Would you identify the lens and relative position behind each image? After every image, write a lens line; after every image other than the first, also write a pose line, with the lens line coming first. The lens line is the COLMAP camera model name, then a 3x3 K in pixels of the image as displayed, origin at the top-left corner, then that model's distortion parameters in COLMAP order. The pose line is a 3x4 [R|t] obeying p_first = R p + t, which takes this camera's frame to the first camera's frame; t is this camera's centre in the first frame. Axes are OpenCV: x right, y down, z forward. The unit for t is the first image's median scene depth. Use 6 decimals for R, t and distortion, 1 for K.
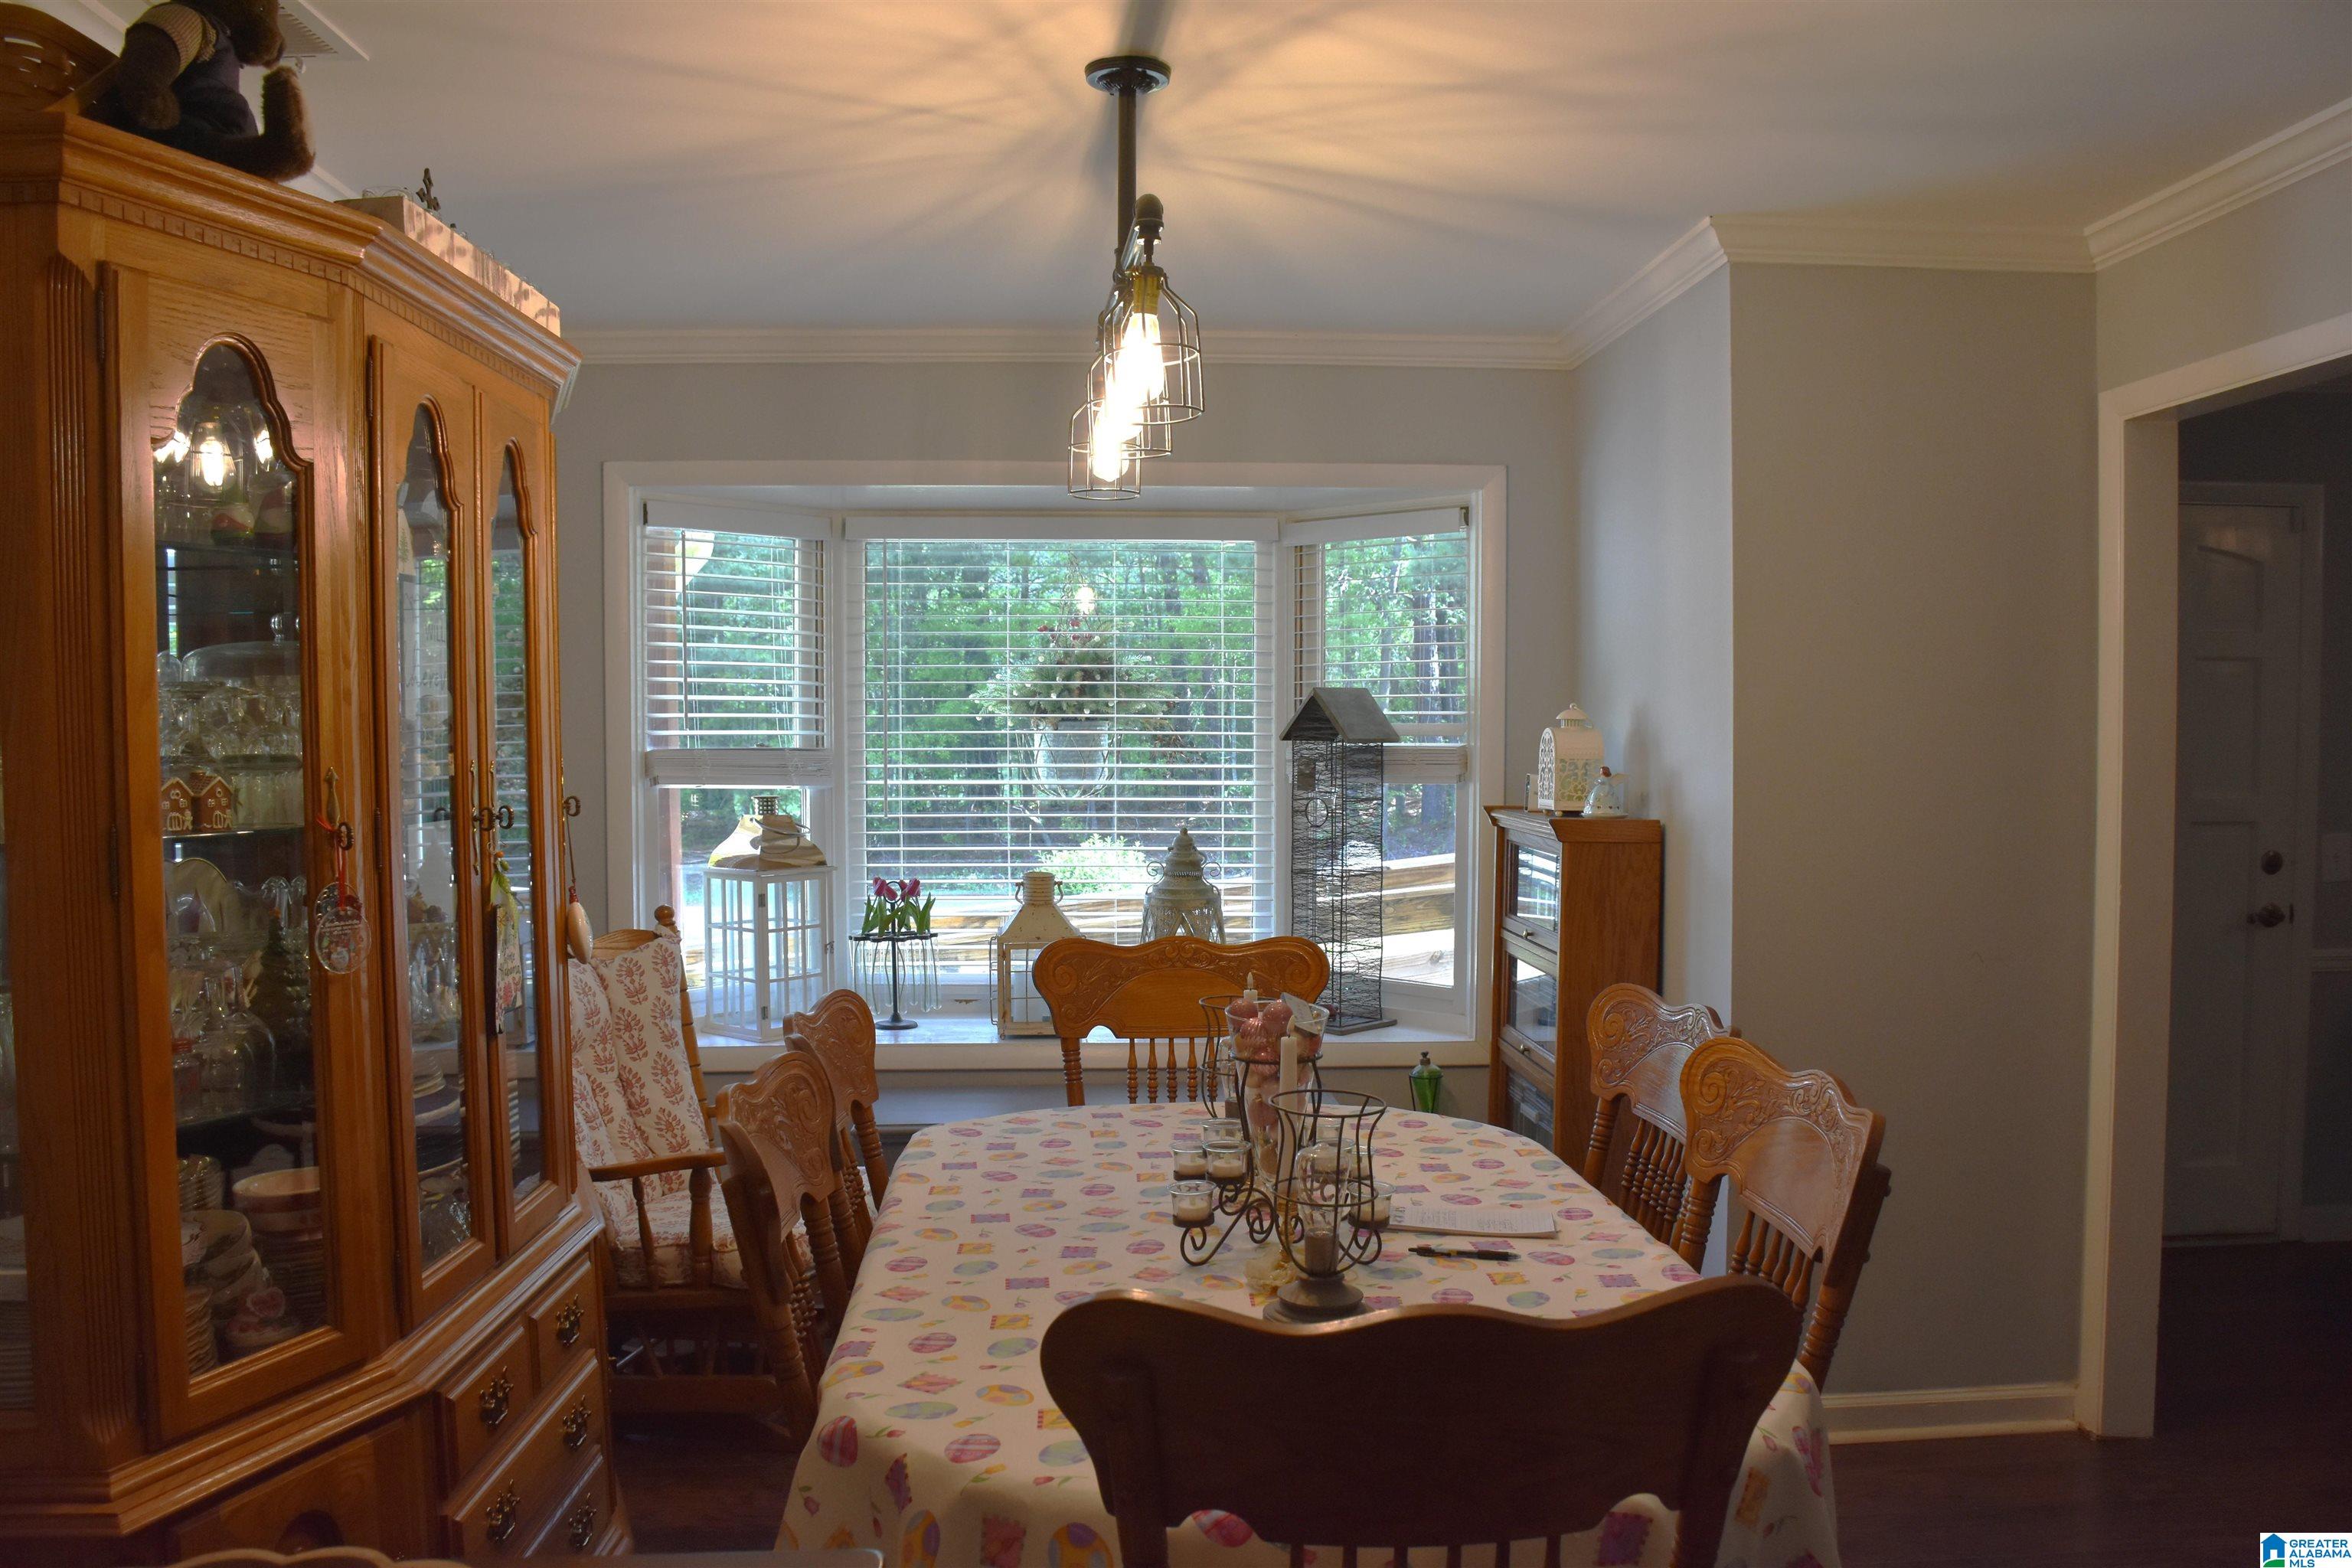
lens RADIAL K [[1839.8, 0, 1176.0], [0, 1839.8, 784.0], [0, 0, 1]] dist [-0.154317, 0.109291]
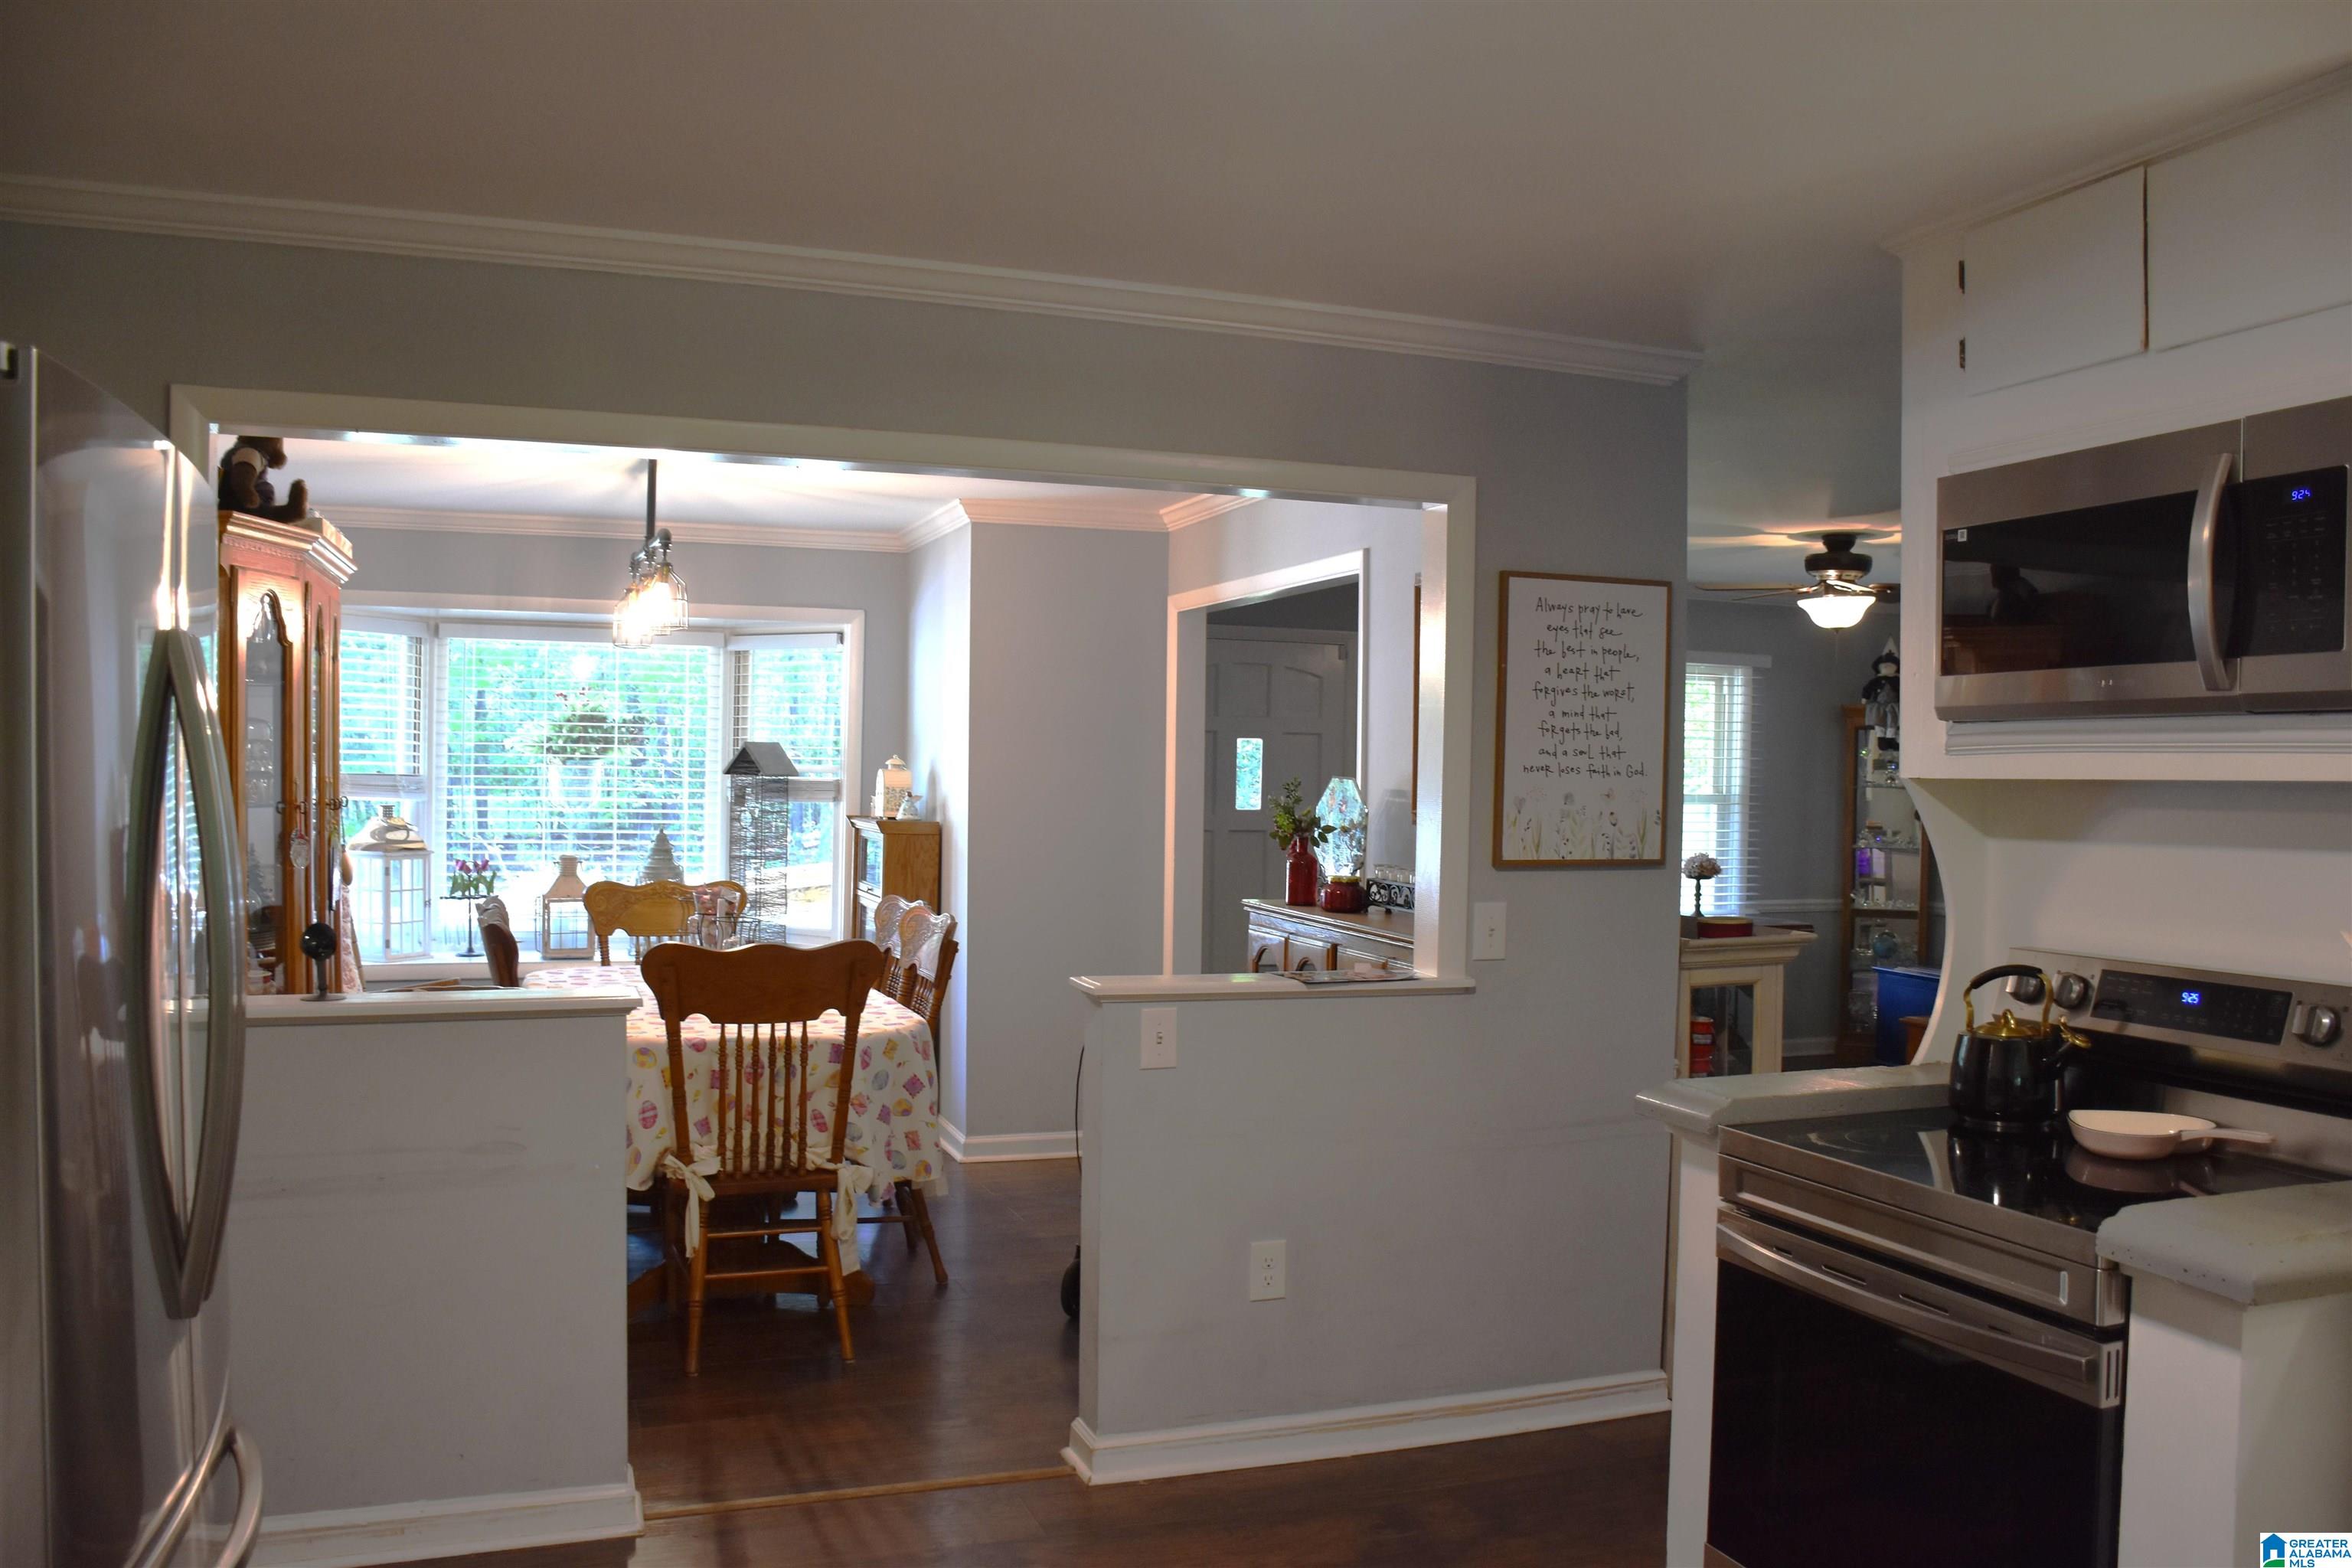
lens RADIAL K [[1839.8, 0, 1176.0], [0, 1839.8, 784.0], [0, 0, 1]] dist [-0.154317, 0.109291]
pose [[0.955792, 0.014103, 0.293707, -0.034010], [-0.008070, 0.999731, -0.021741, 0.016992], [-0.293934, 0.018410, 0.955648, -0.664240]]
